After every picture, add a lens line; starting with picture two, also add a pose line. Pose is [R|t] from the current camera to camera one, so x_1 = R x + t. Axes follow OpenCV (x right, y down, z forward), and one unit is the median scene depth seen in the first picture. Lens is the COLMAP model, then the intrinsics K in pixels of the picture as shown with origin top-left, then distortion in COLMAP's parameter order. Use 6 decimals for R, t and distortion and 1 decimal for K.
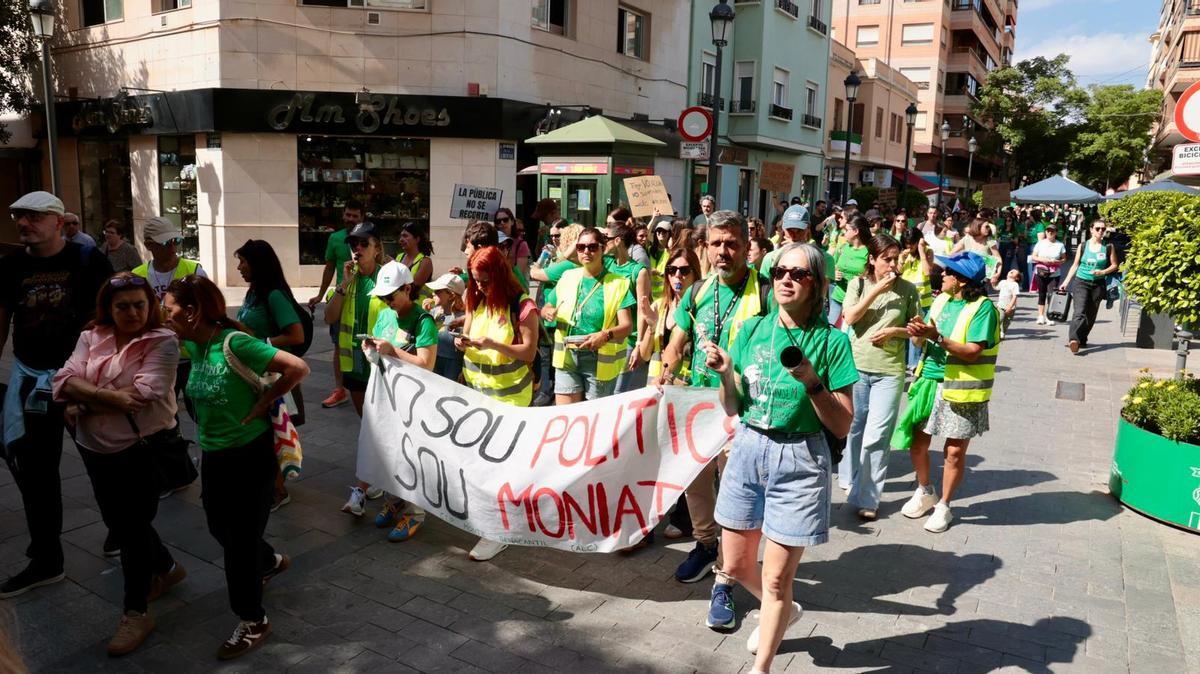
lens RADIAL K [[818.1, 0, 592.2], [0, 818.1, 337.3], [0, 0, 1]] dist [-0.138133, 0.101032]
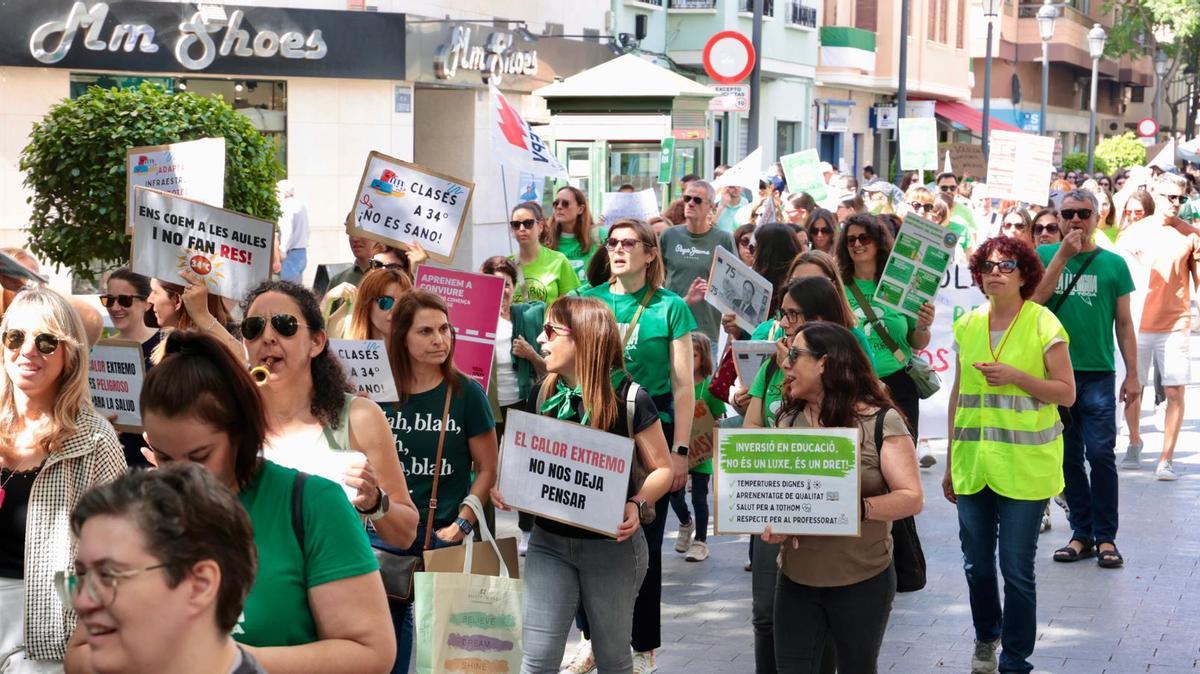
lens RADIAL K [[2386.5, 0, 600.0], [0, 2386.5, 337.0], [0, 0, 1]] dist [0.266139, 0.481392]
pose [[0.968320, -0.035650, 0.247155, -0.171101], [0.060930, 0.993573, -0.095399, 0.051386], [-0.242166, 0.107436, 0.964268, -0.303417]]
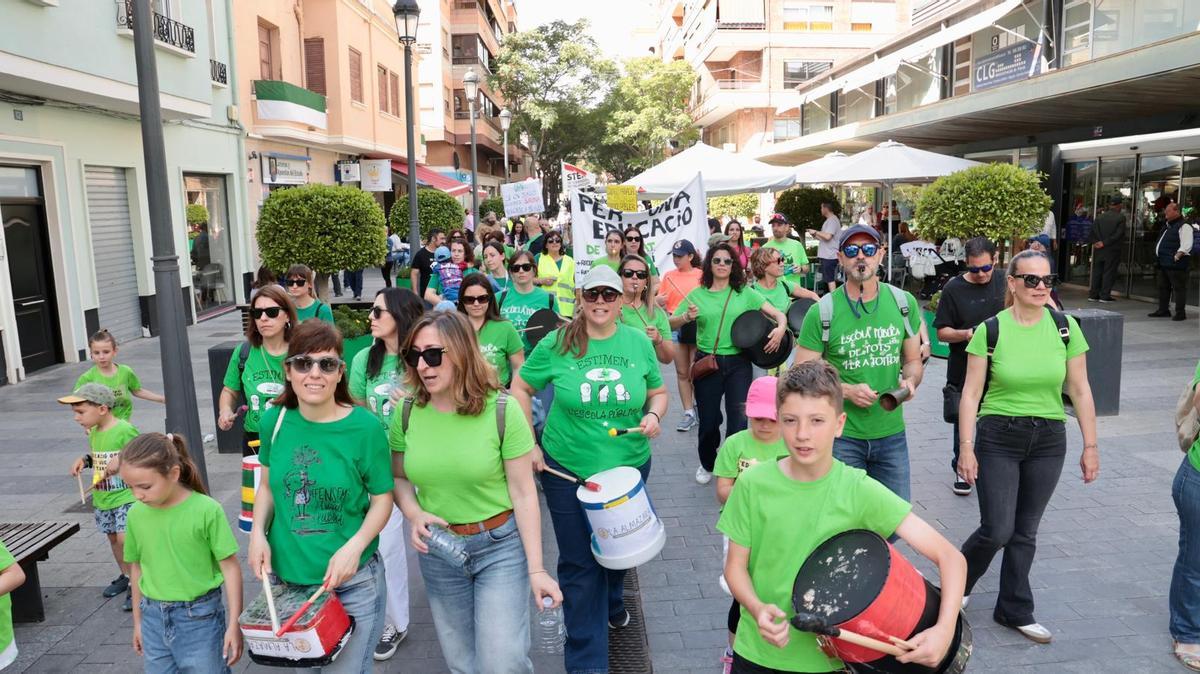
lens RADIAL K [[818.1, 0, 592.2], [0, 818.1, 337.3], [0, 0, 1]] dist [-0.138133, 0.101032]
pose [[0.837364, -0.136641, 0.529292, 0.165000], [0.142875, 0.989305, 0.029362, -0.074531], [-0.527644, 0.051036, 0.847931, 0.418231]]
